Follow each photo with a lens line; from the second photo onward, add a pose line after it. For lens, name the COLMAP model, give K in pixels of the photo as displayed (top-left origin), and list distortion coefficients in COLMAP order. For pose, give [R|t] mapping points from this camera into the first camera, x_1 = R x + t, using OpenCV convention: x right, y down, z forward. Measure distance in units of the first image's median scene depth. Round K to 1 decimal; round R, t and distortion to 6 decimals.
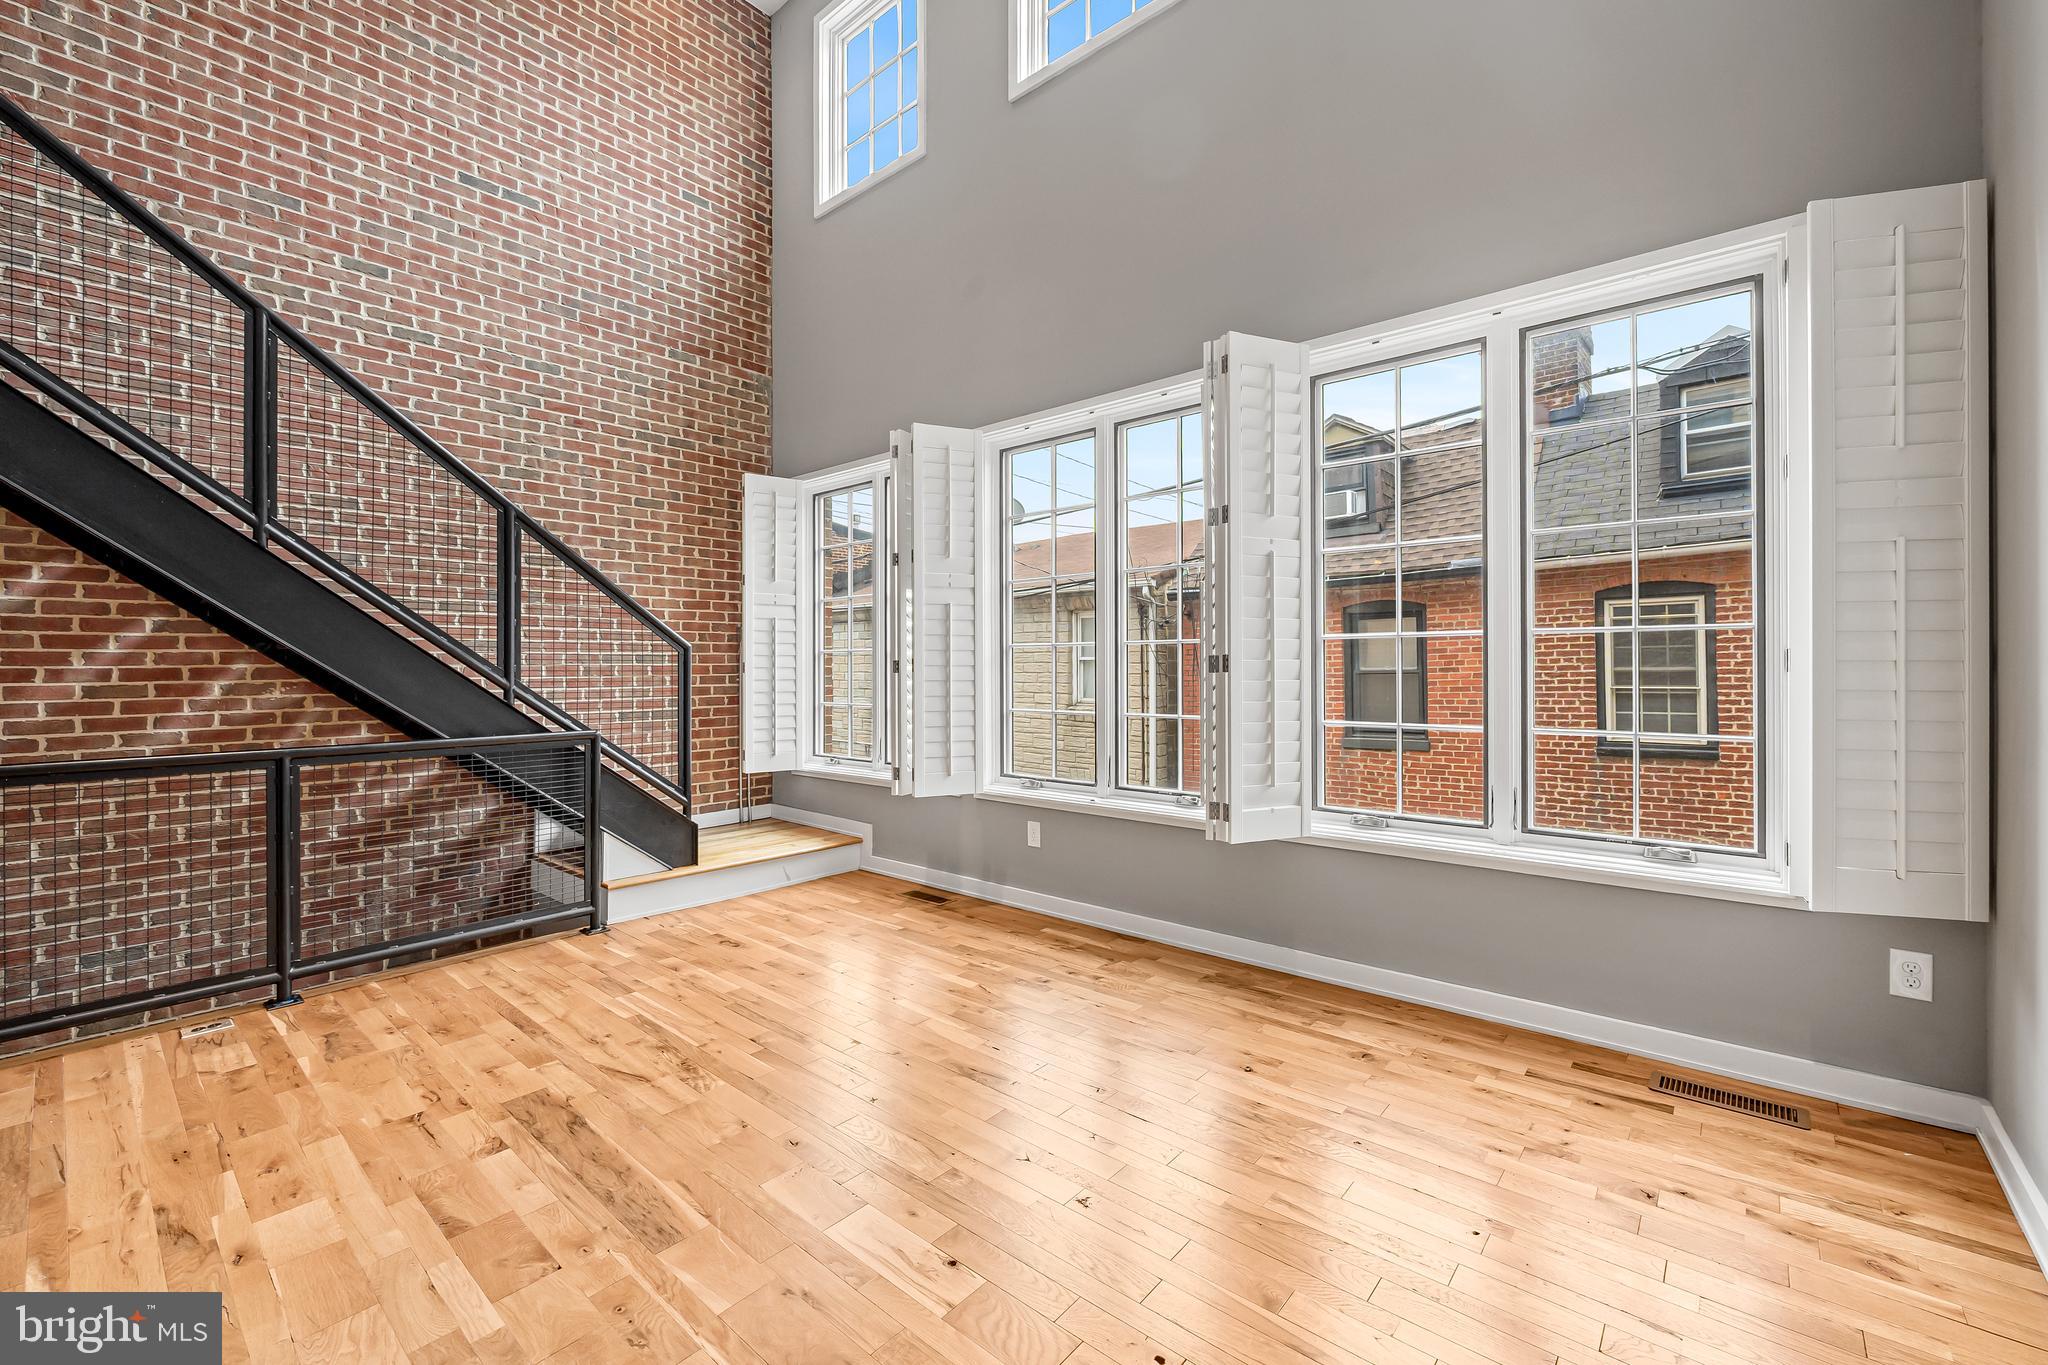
lens RADIAL K [[829.9, 0, 1028.5], [0, 829.9, 669.4], [0, 0, 1]] dist [-0.004251, -0.000873]
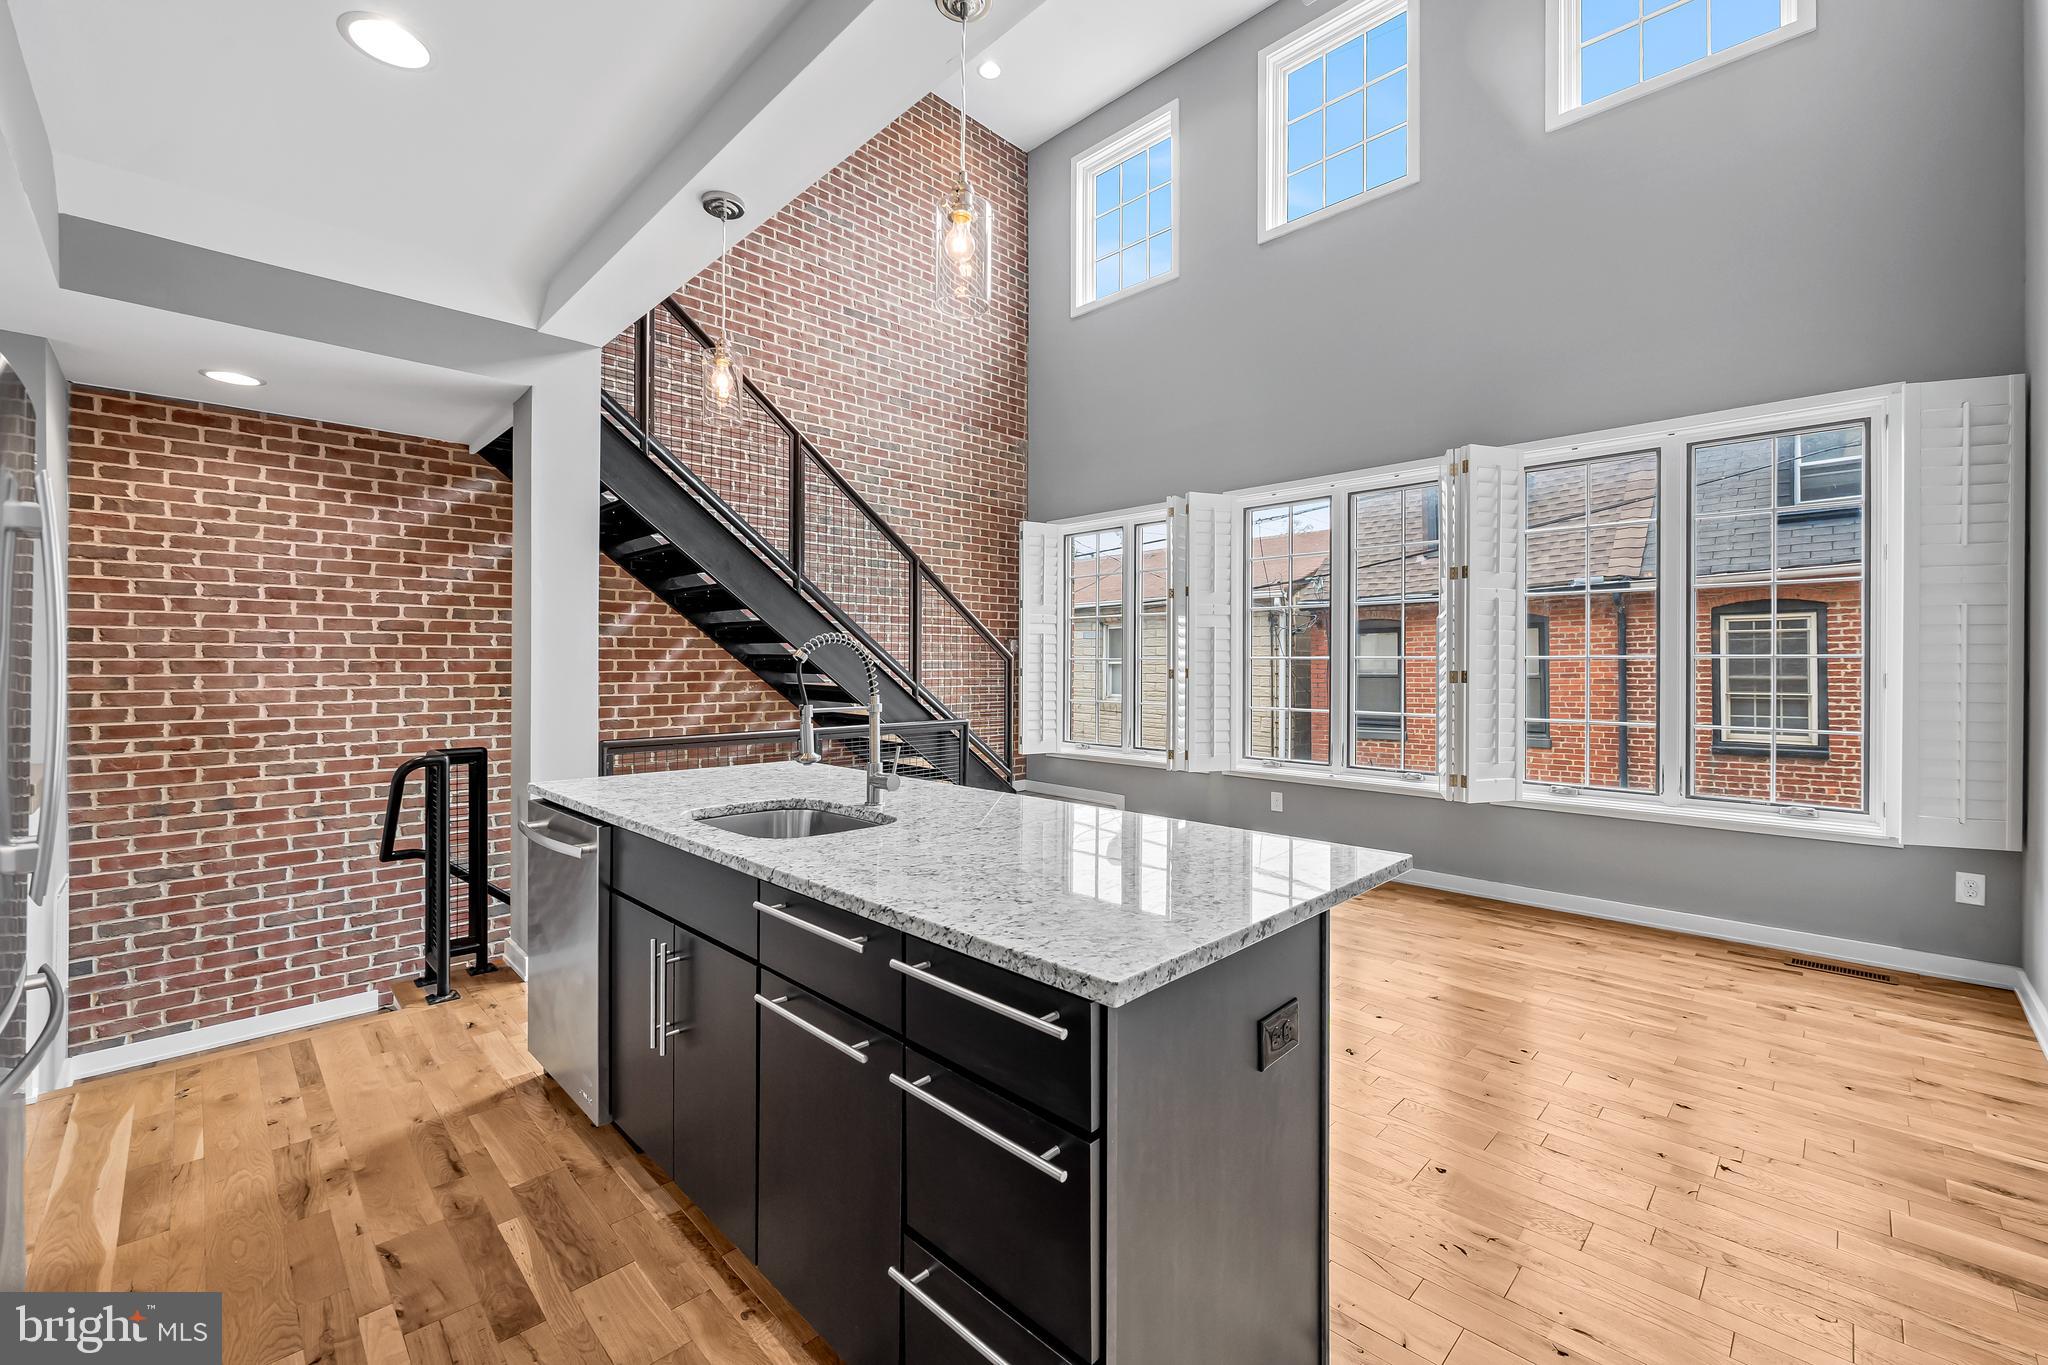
lens RADIAL K [[829.9, 0, 1017.8], [0, 829.9, 667.4], [0, 0, 1]] dist [-0.004251, -0.000873]
pose [[0.996951, 0.007958, -0.077623, -0.339265], [-0.007852, 0.999968, 0.001671, -0.015896], [0.077634, -0.001056, 0.996981, -0.389303]]
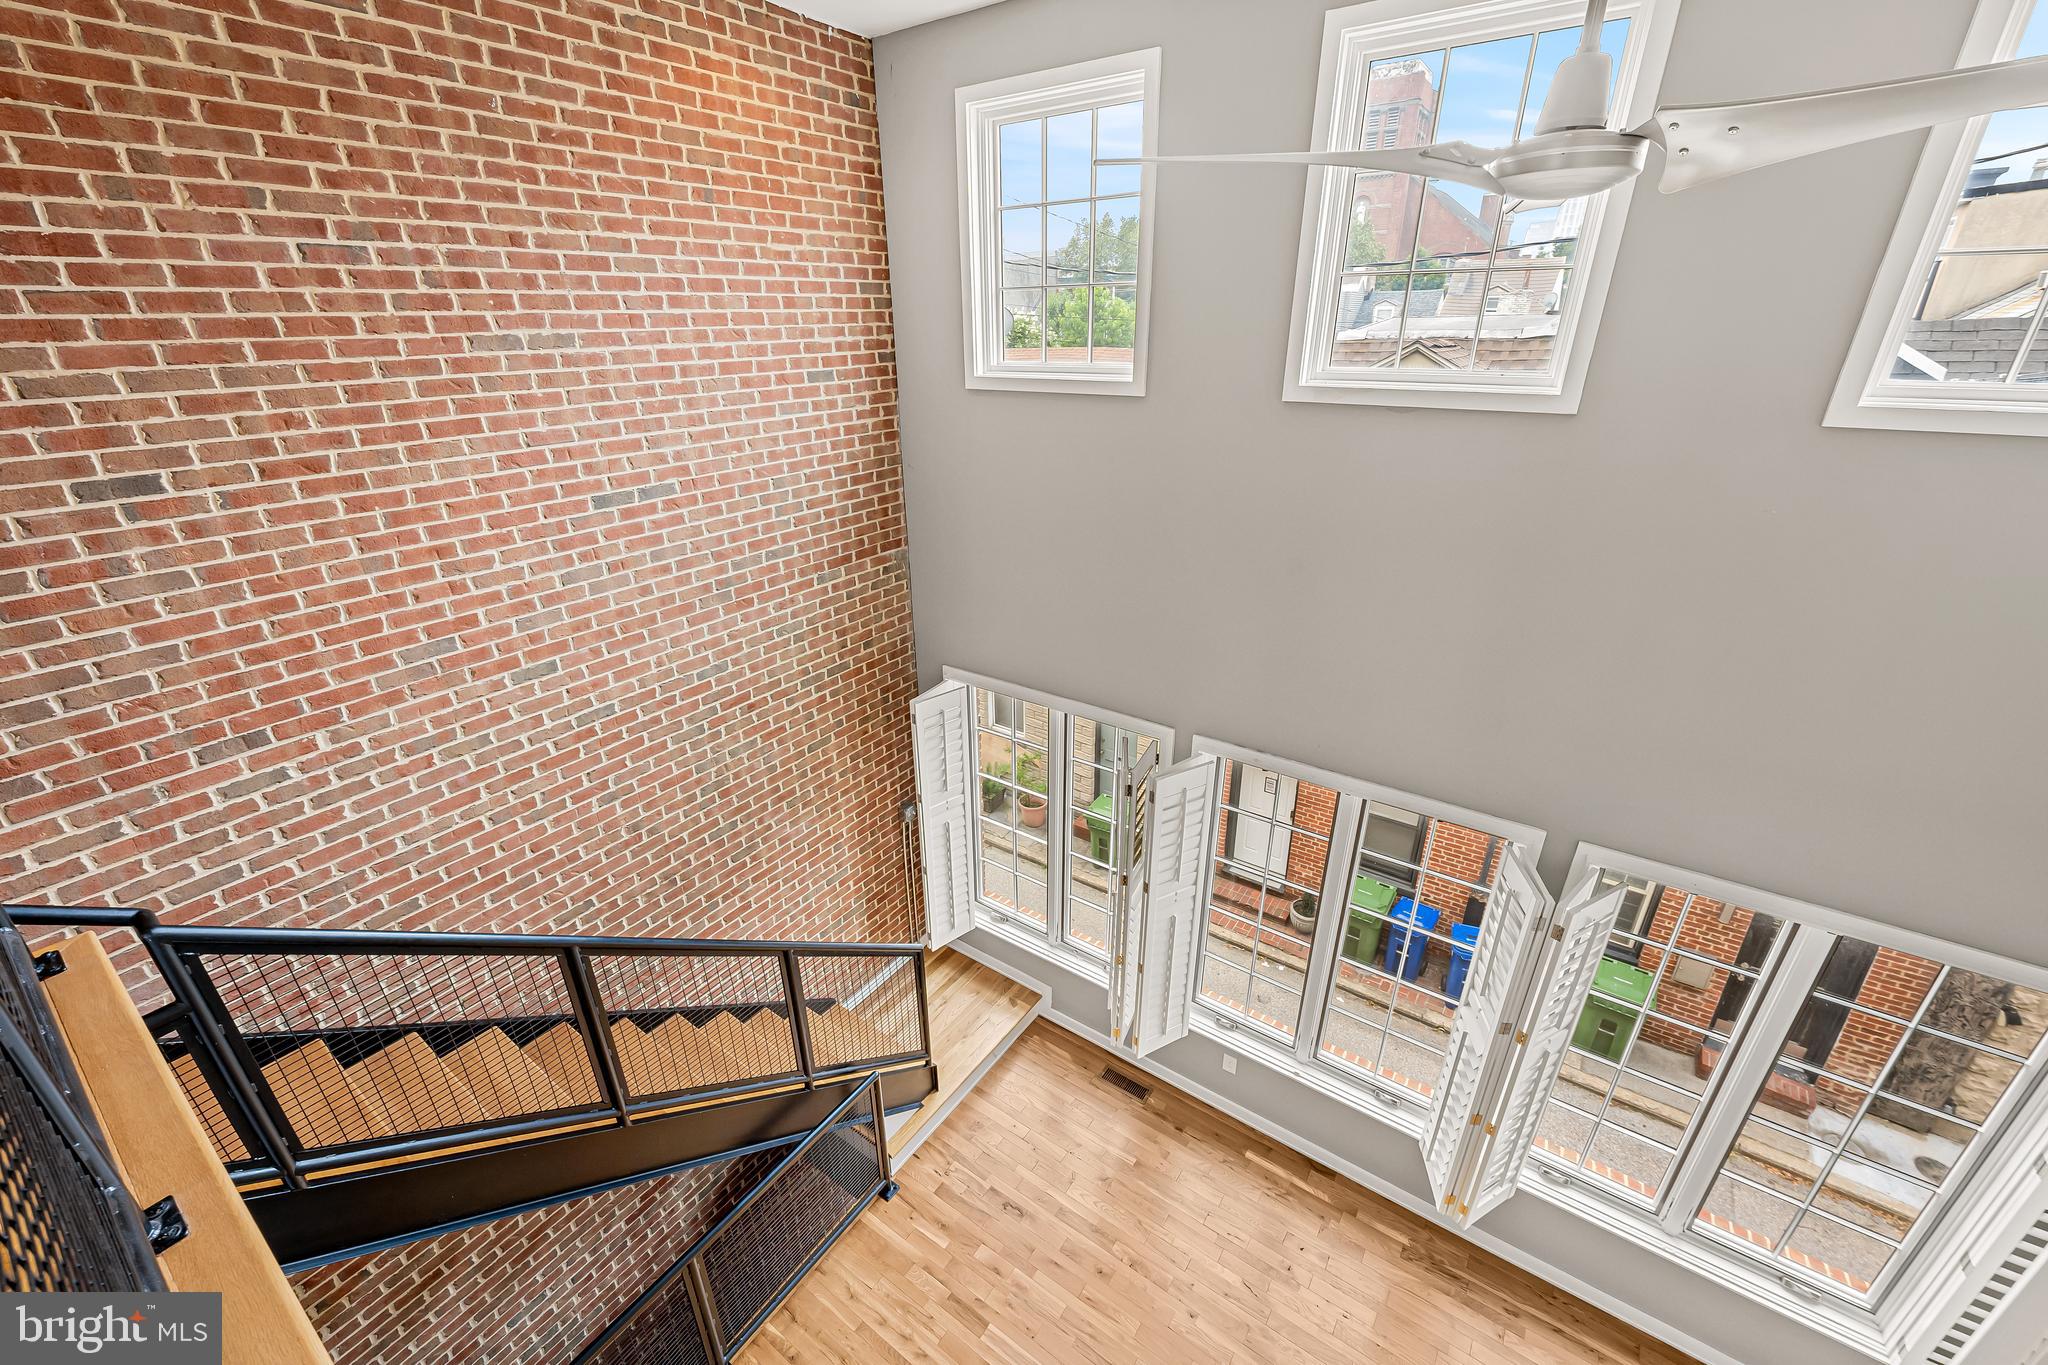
lens RADIAL K [[829.9, 0, 1021.8], [0, 829.9, 675.8], [0, 0, 1]] dist [-0.004251, -0.000873]
pose [[0.995384, -0.045091, 0.084721, -0.409335], [0.006467, 0.912264, 0.409551, -0.888890], [-0.095755, -0.407113, 0.908345, 0.197477]]
